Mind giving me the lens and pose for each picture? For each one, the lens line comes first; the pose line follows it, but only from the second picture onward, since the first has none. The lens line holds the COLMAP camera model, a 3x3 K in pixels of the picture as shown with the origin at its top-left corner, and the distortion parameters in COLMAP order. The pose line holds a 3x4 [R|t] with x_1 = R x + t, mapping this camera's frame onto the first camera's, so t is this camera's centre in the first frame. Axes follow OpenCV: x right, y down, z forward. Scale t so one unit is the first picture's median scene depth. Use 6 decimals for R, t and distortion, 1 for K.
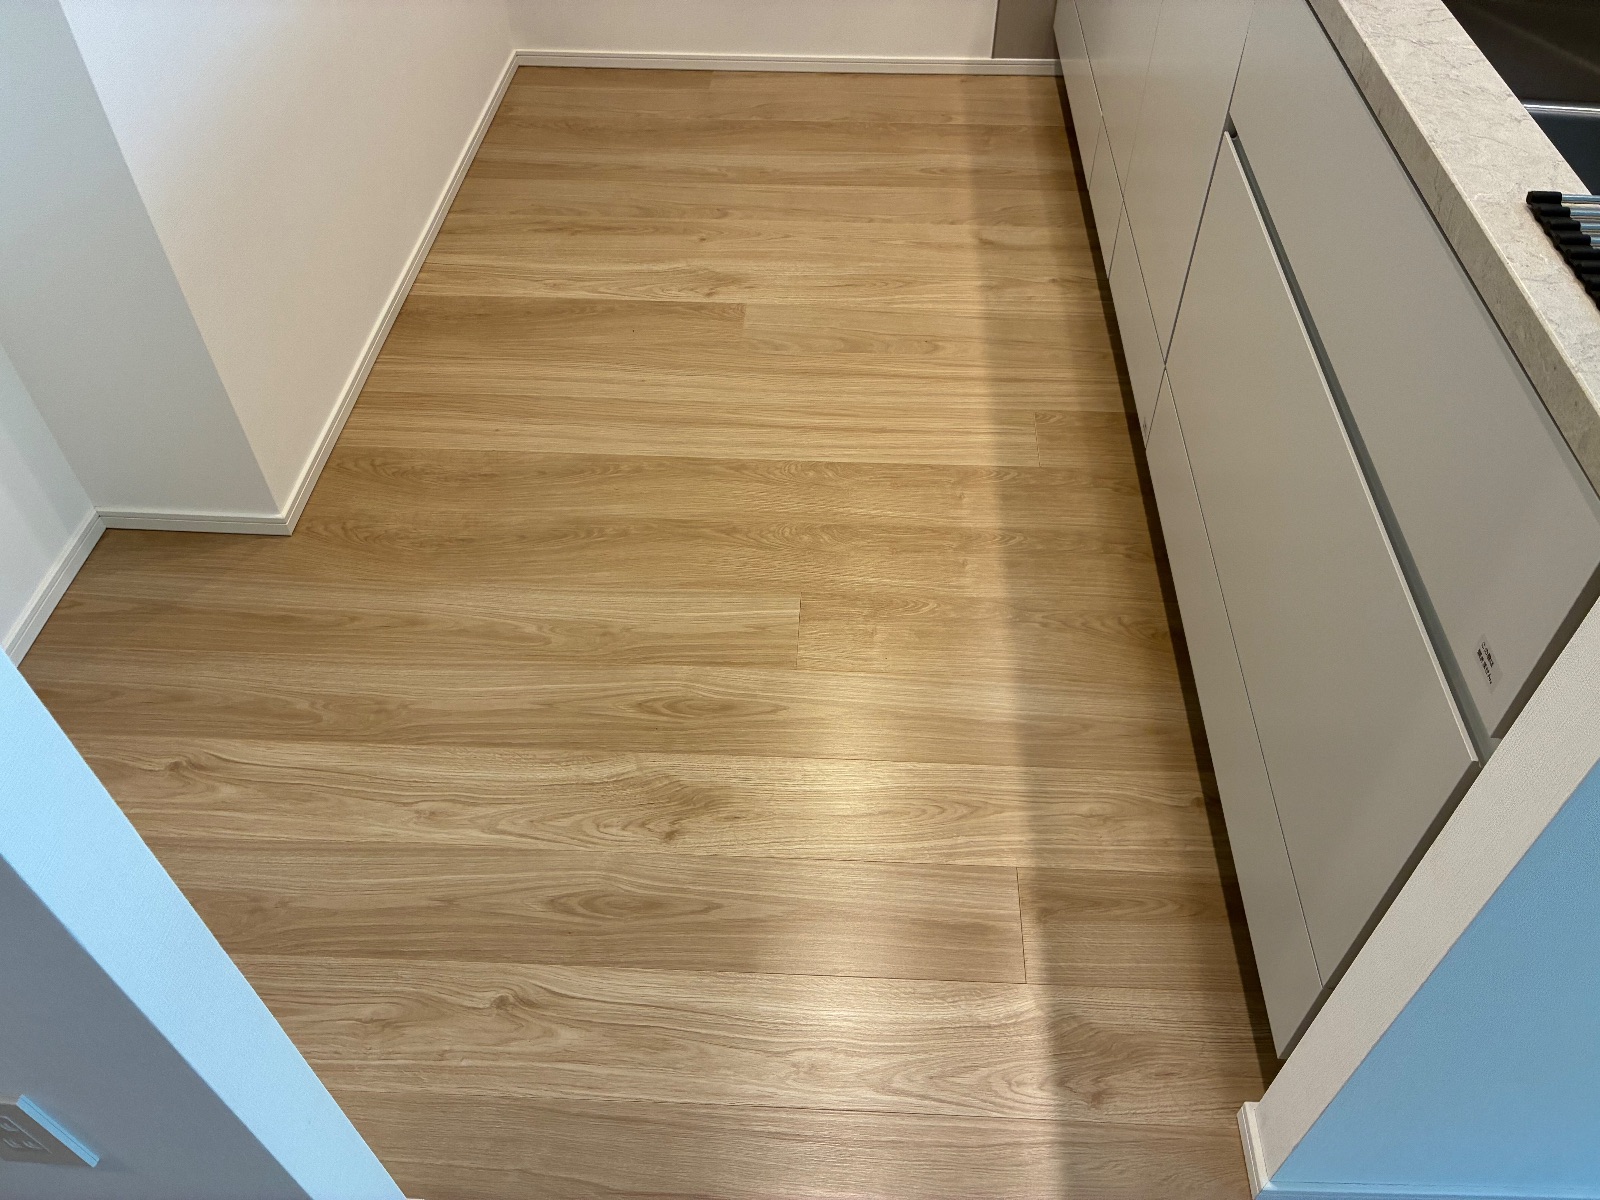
lens RADIAL K [[1230.9, 0, 800.0], [0, 1230.9, 600.0], [0, 0, 1]] dist [0.021039, -0.007501]
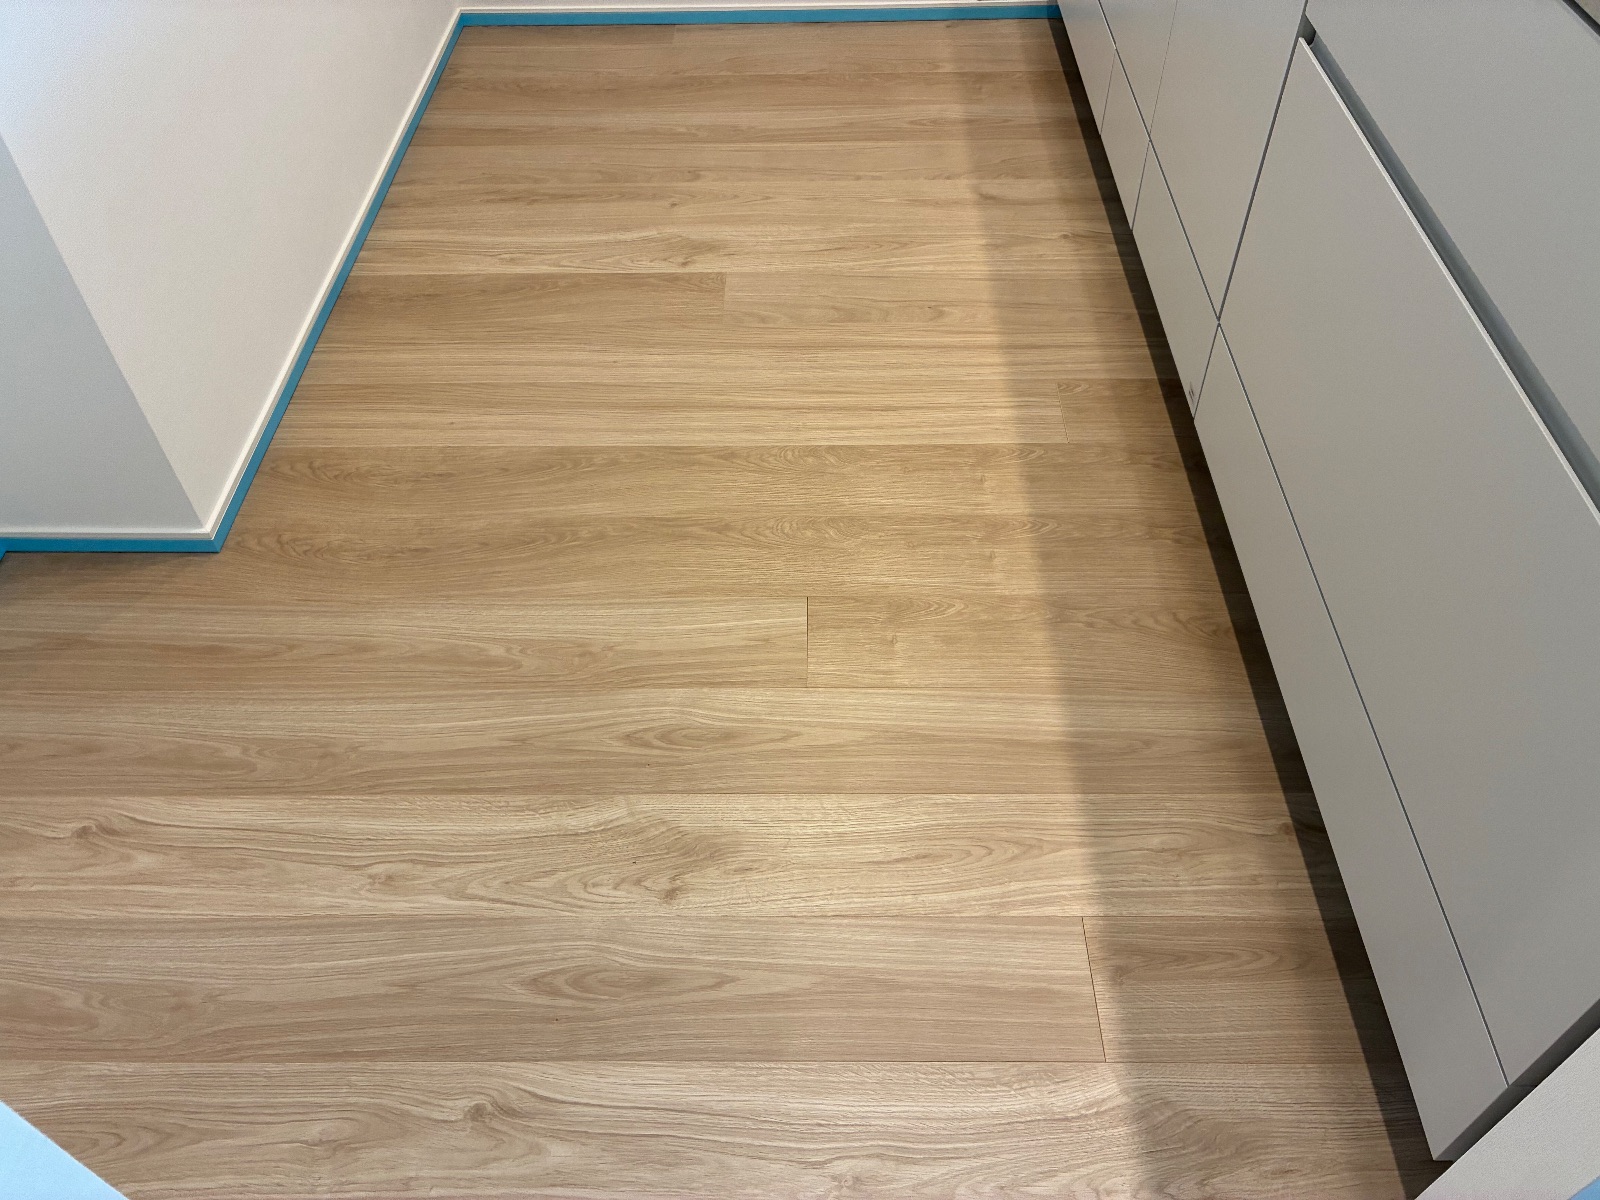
lens RADIAL K [[1230.9, 0, 800.0], [0, 1230.9, 600.0], [0, 0, 1]] dist [0.021039, -0.007501]
pose [[0.999109, -0.037806, 0.018777, -0.021756], [0.037548, 0.999198, 0.013931, -0.017087], [-0.019289, -0.013214, 0.999727, 0.133506]]
